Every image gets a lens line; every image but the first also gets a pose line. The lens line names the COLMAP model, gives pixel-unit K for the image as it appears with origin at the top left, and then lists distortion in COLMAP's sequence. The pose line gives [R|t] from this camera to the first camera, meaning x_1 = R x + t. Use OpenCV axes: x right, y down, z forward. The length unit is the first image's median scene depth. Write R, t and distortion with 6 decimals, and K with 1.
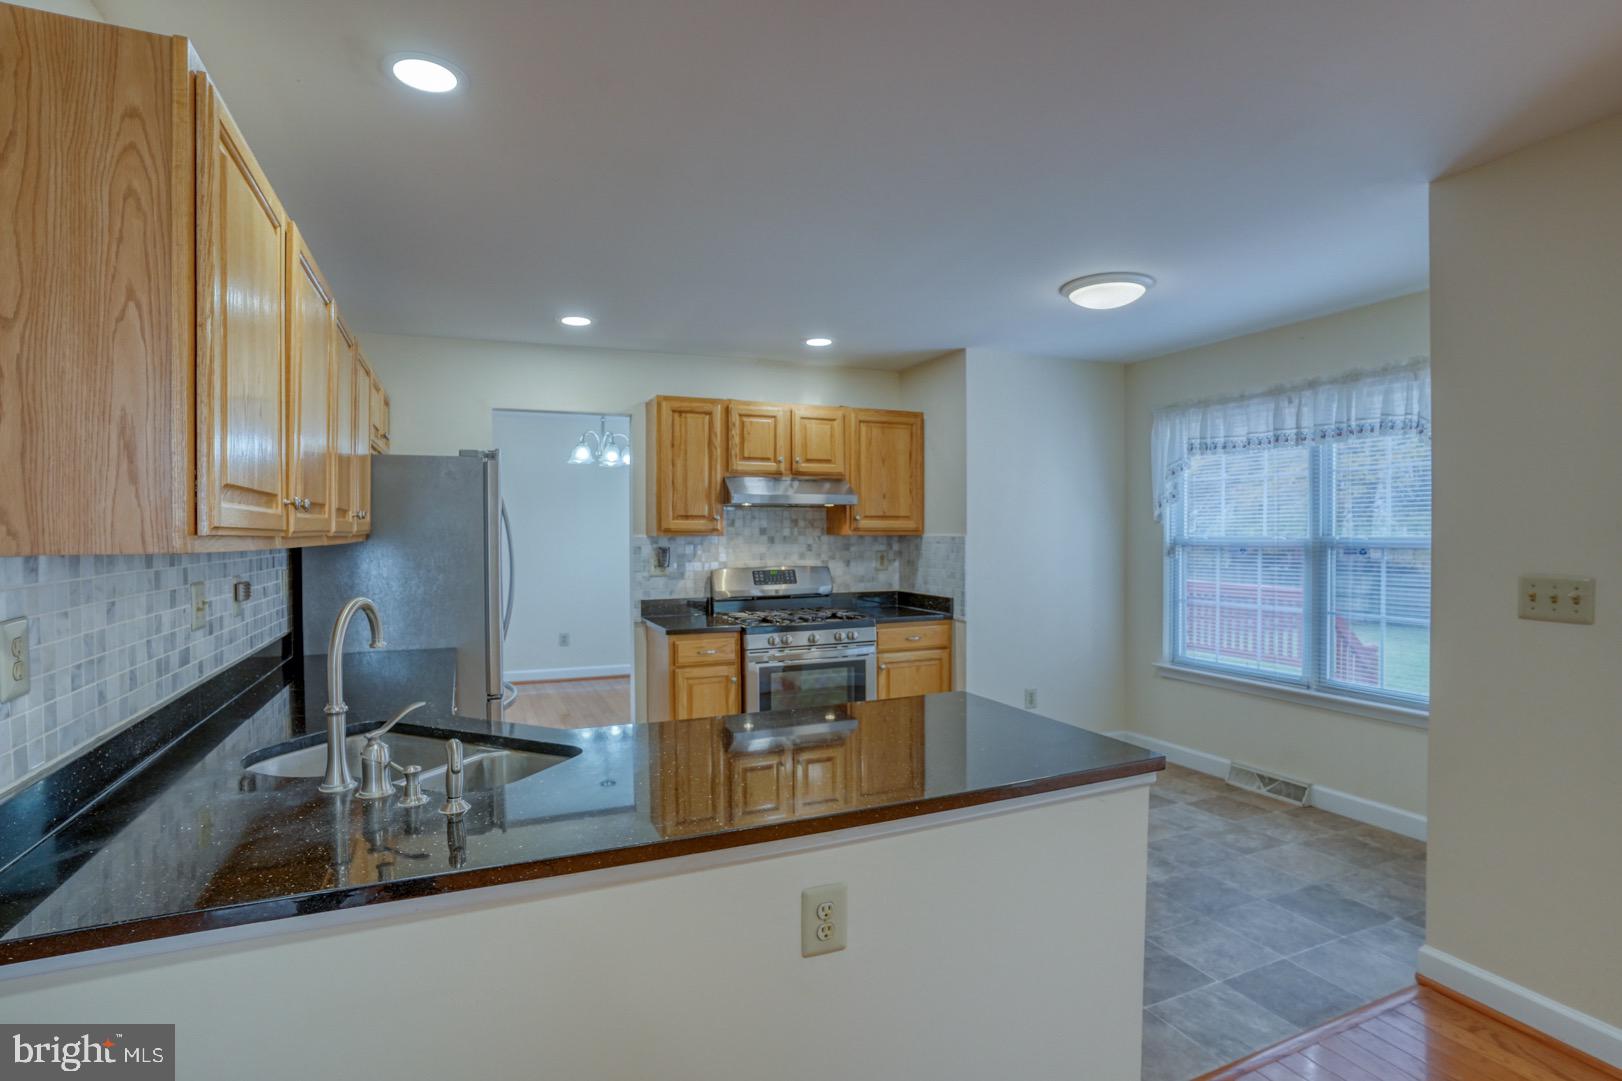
lens RADIAL K [[822.0, 0, 811.0], [0, 822.0, 540.5], [0, 0, 1]] dist [-0.074521, 0.035950]
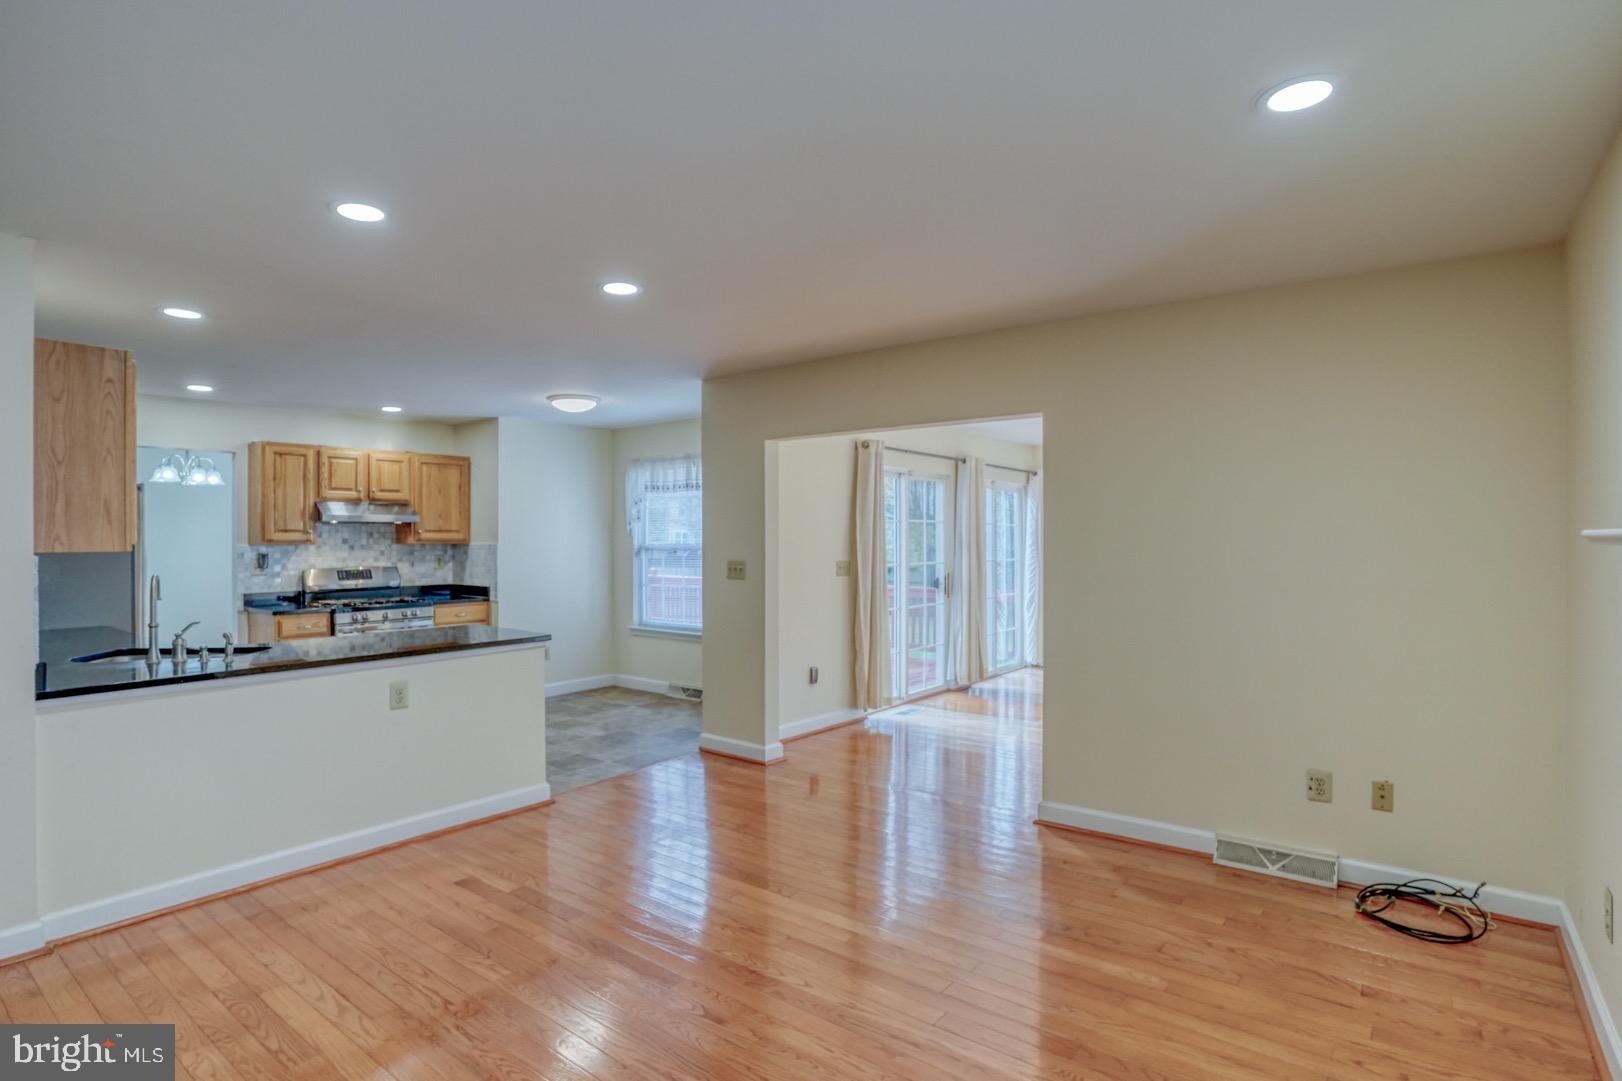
lens RADIAL K [[819.6, 0, 770.8], [0, 819.6, 533.4], [0, 0, 1]] dist [-0.035472, 0.000708]
pose [[0.898268, 0.001517, 0.439445, -0.016608], [0.006447, 0.999841, -0.016629, 0.002889], [-0.439400, 0.017771, 0.898116, -0.533399]]
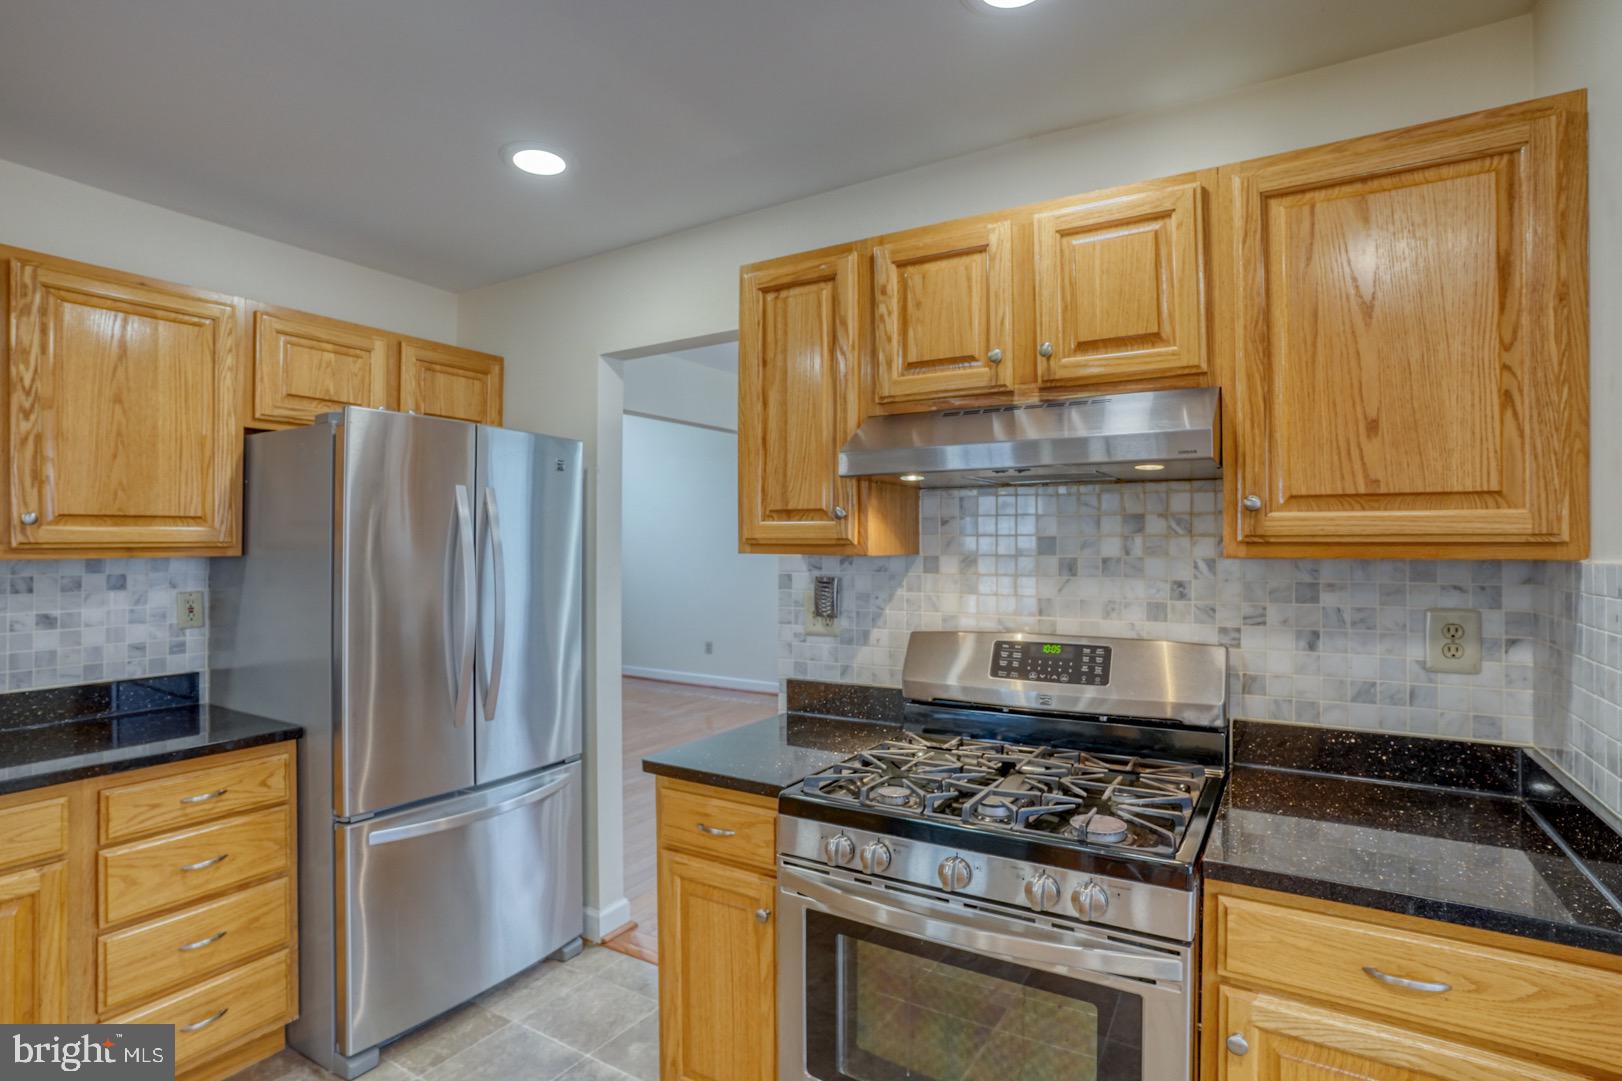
lens RADIAL K [[822.0, 0, 811.0], [0, 822.0, 540.5], [0, 0, 1]] dist [-0.074521, 0.035950]
pose [[0.569722, -0.002721, -0.821833, 0.218006], [-0.010601, 0.999887, -0.010659, -0.008468], [0.821769, 0.014785, 0.569629, 0.705022]]
